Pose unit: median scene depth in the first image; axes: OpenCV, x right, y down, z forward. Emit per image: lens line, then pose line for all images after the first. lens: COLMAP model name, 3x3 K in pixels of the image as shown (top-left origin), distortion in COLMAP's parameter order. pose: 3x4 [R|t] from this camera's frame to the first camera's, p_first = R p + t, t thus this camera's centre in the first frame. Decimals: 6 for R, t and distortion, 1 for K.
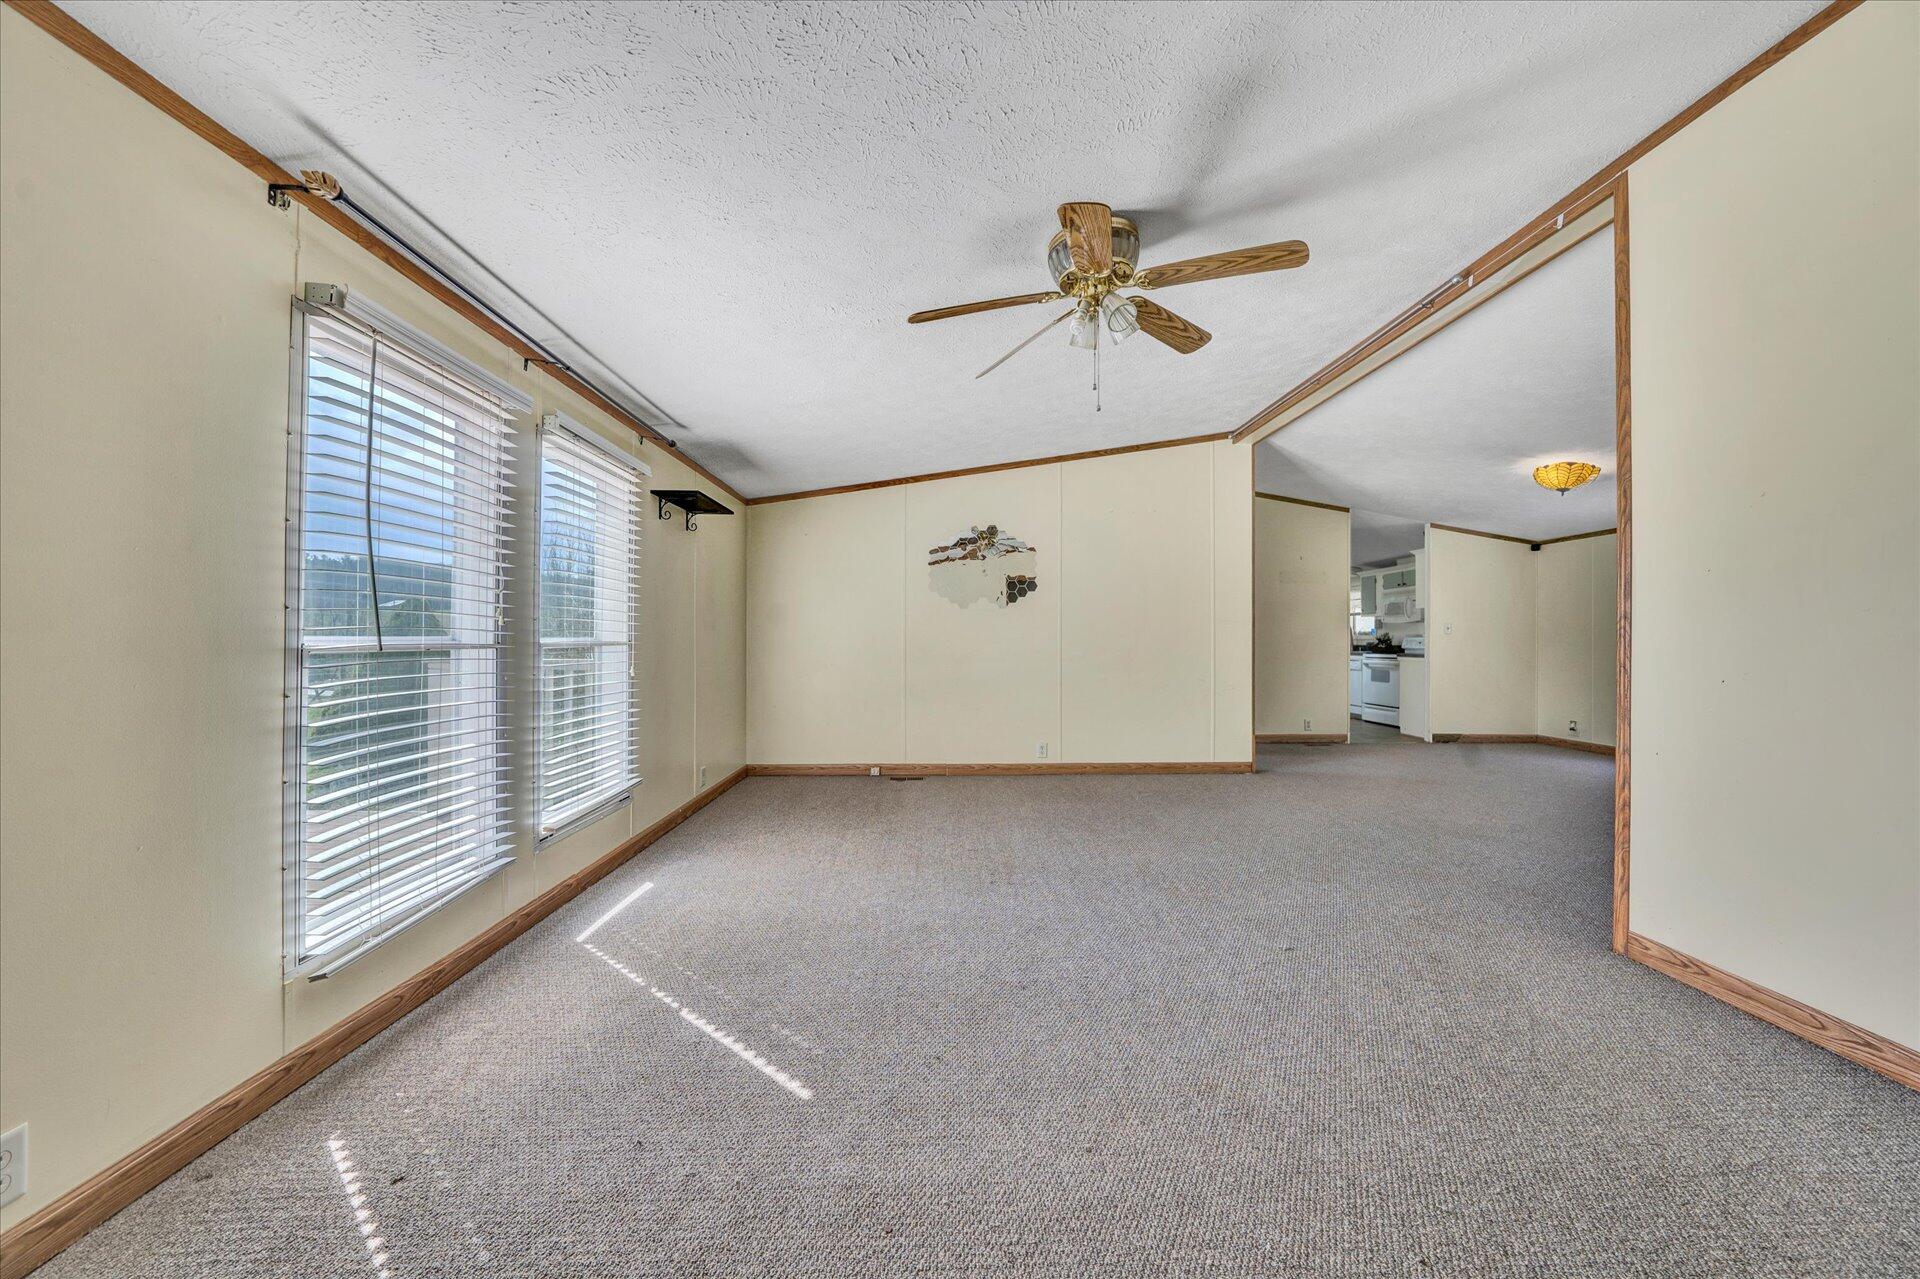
lens RADIAL K [[668.4, 0, 966.2], [0, 668.4, 636.4], [0, 0, 1]] dist [-0.025478, 0.004796]
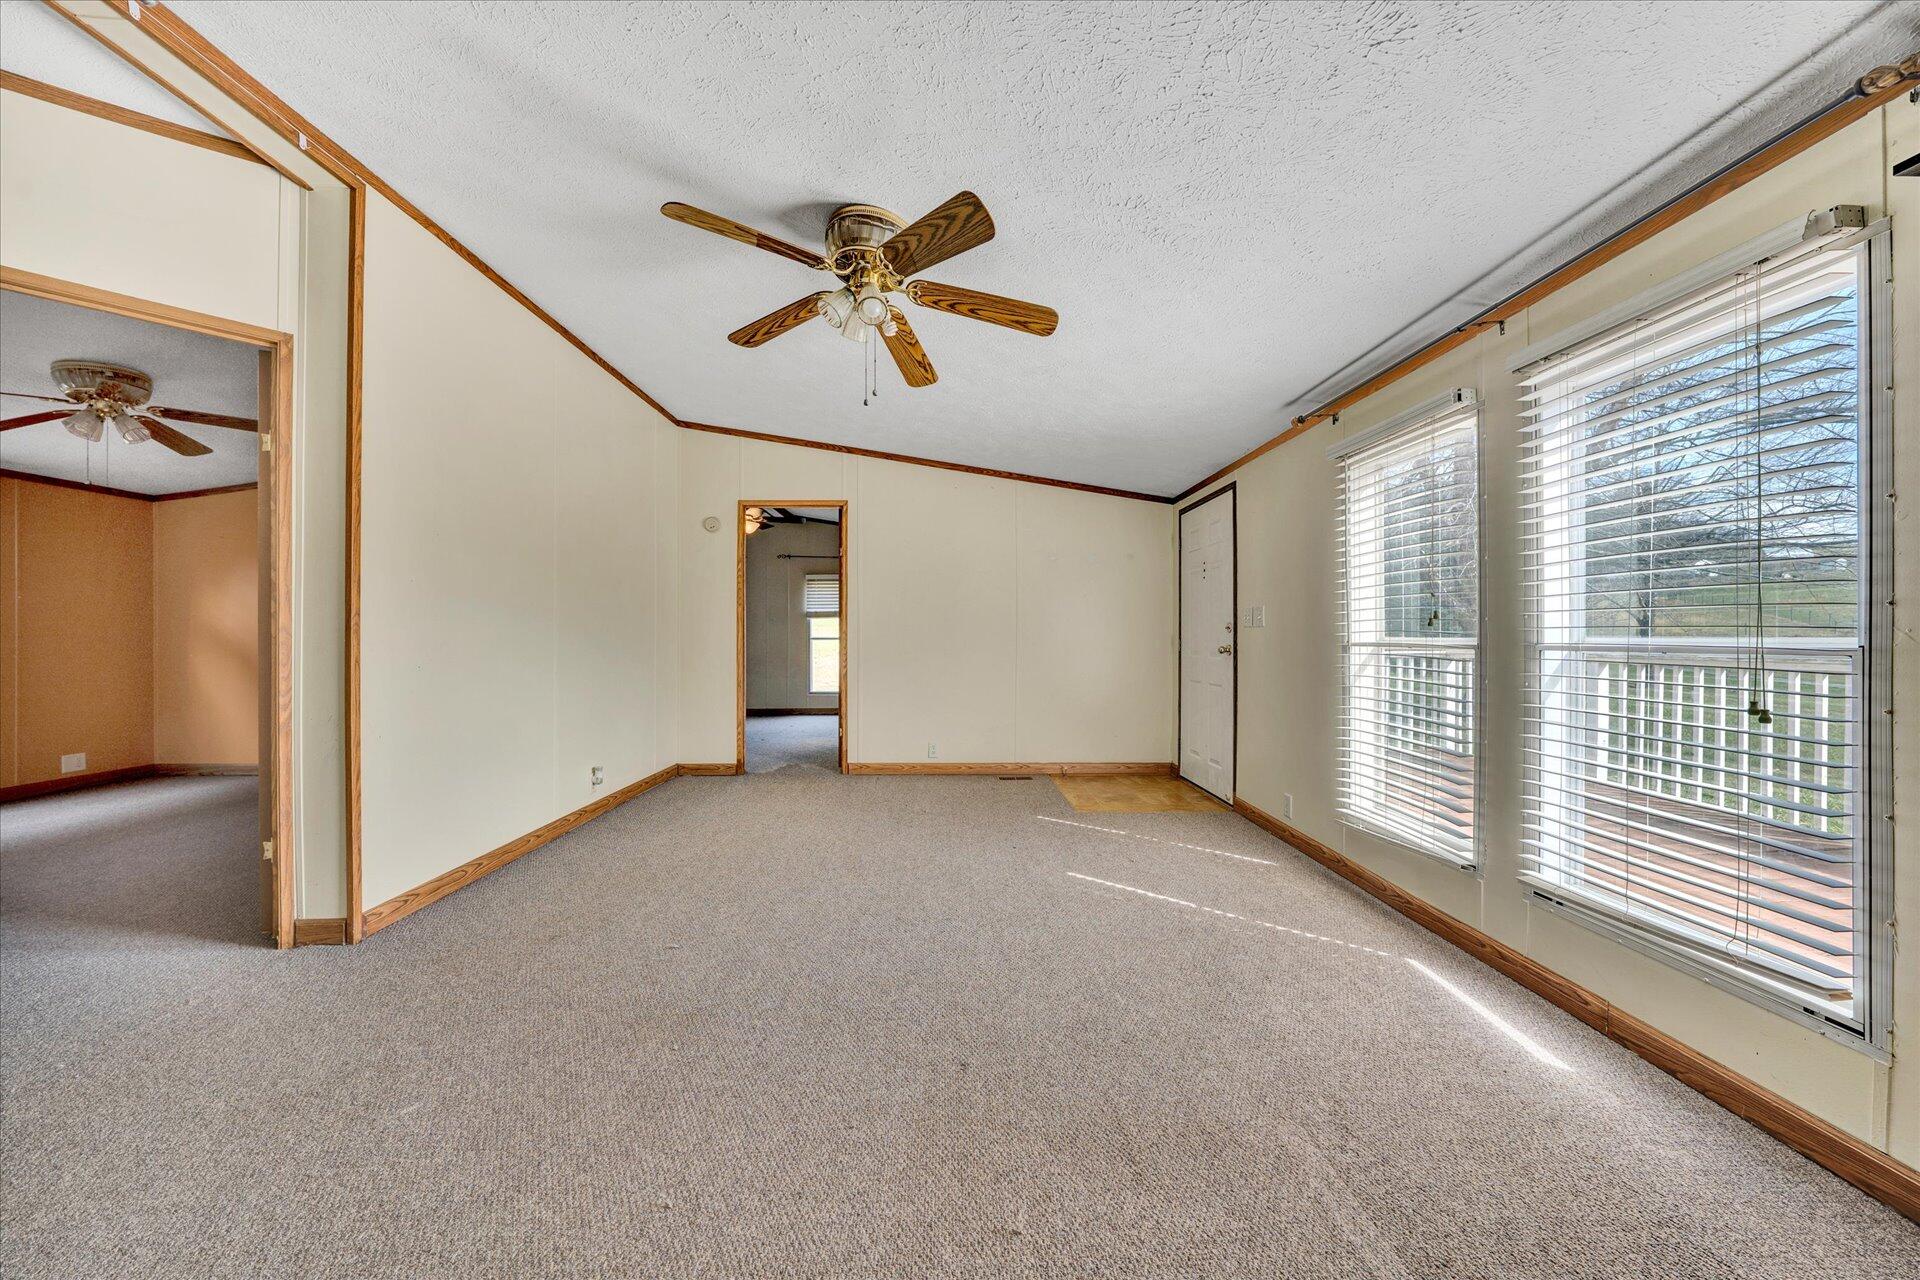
lens RADIAL K [[668.4, 0, 965.5], [0, 668.4, 637.4], [0, 0, 1]] dist [-0.025478, 0.004796]
pose [[-0.999970, -0.004676, -0.006151, 0.057841], [-0.004650, 0.999980, -0.004370, 0.008539], [0.006171, -0.004341, -0.999972, 2.069938]]
